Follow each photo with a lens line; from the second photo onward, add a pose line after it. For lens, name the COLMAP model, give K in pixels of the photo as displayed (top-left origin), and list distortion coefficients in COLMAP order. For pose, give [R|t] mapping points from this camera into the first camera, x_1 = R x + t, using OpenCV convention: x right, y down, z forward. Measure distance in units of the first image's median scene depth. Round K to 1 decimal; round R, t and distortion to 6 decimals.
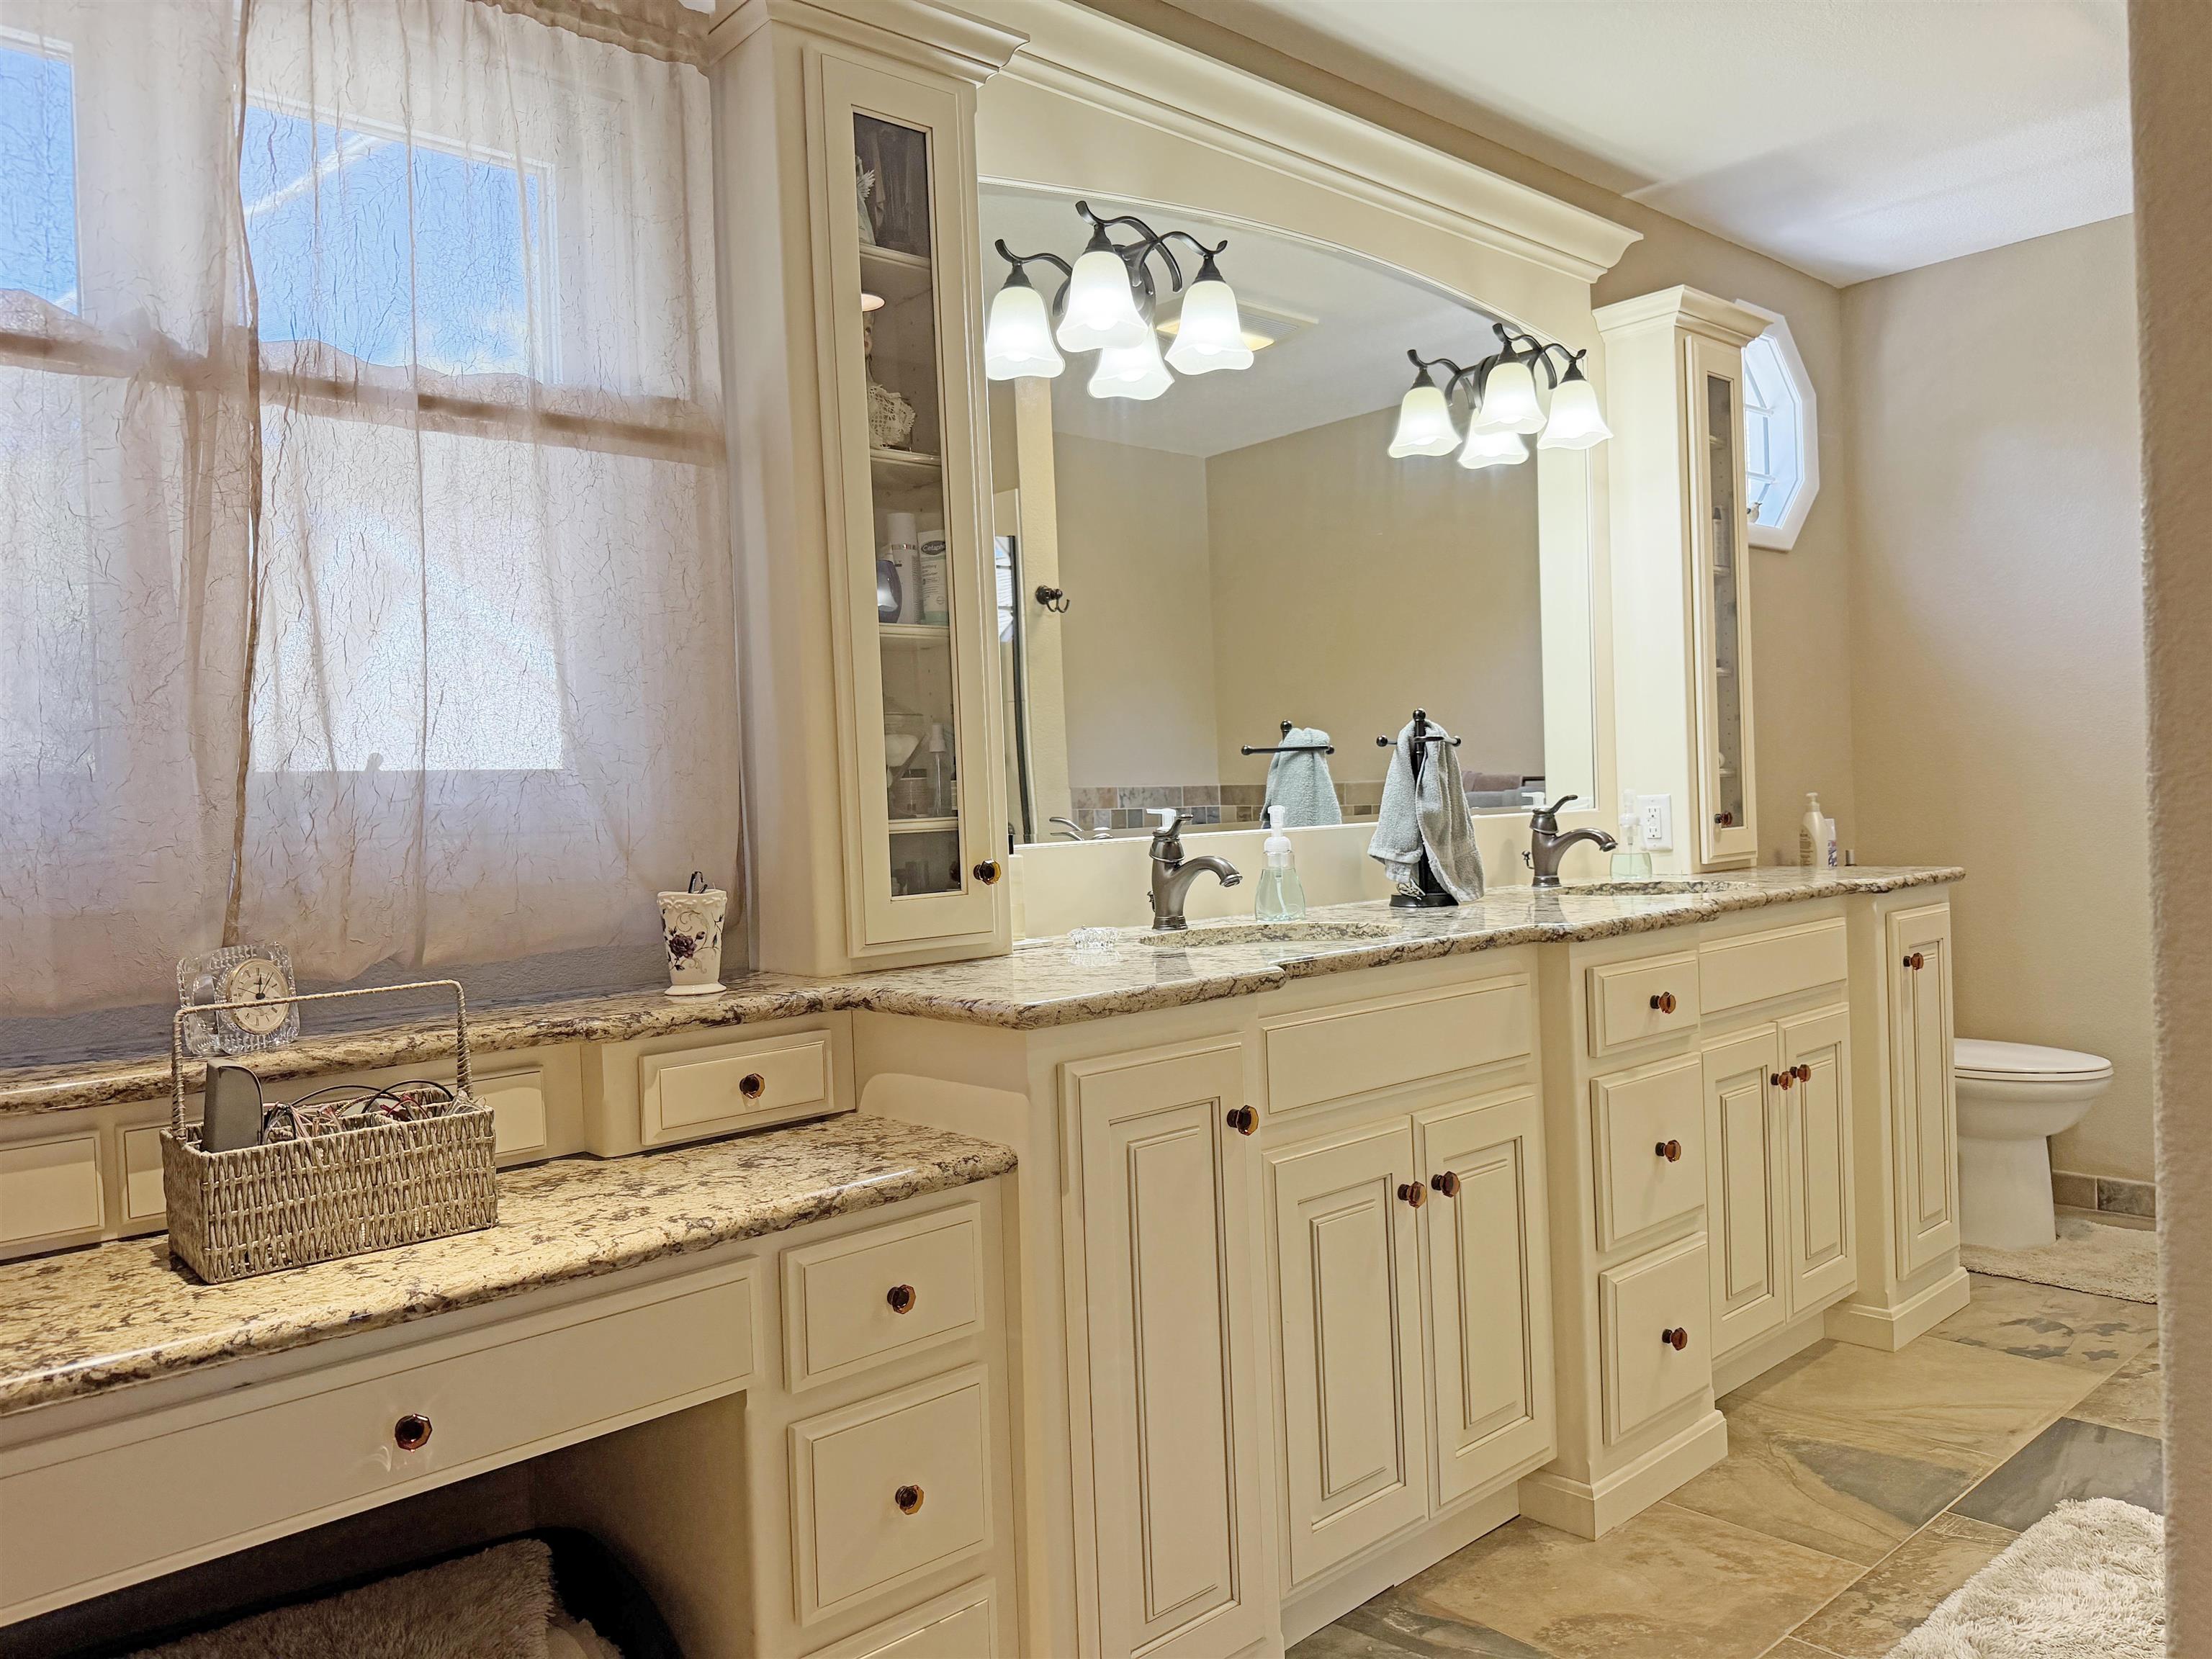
lens RADIAL K [[1558.1, 0, 1108.9], [0, 1558.1, 827.9], [0, 0, 1]] dist [0.007160, -0.011685]
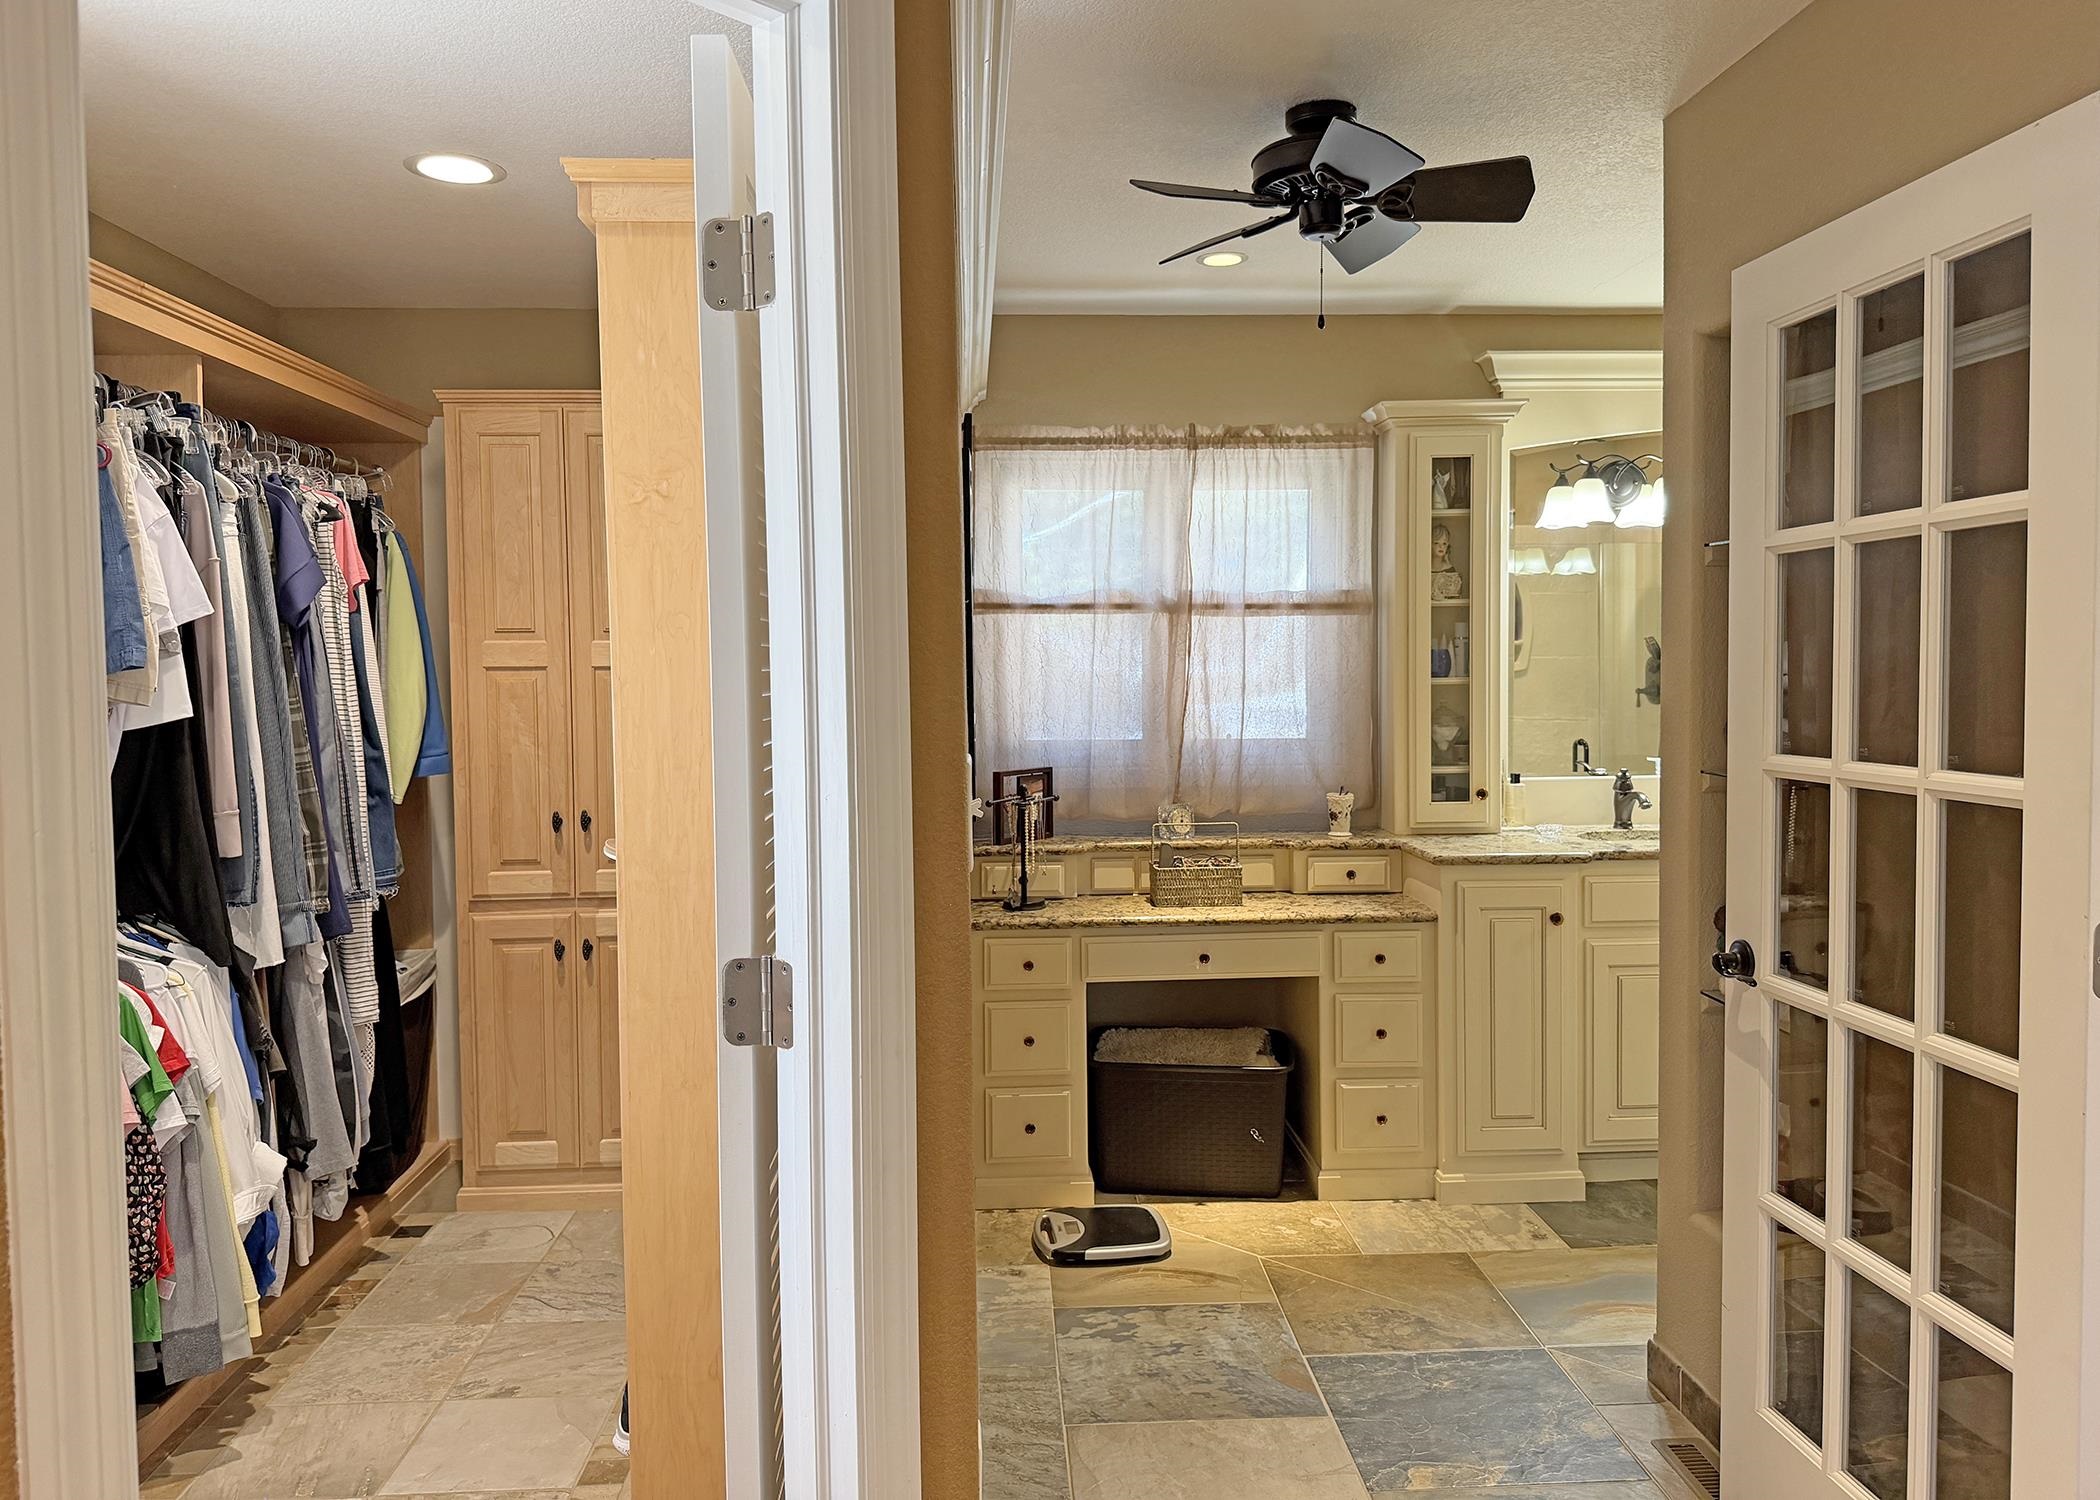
lens RADIAL K [[1511.9, 0, 1047.8], [0, 1511.9, 742.3], [0, 0, 1]] dist [0.001962, -0.008393]
pose [[0.783760, 0.076286, -0.616361, 0.920934], [-0.035982, 0.996338, 0.077560, -0.230927], [0.620021, -0.038611, 0.783634, -1.272780]]
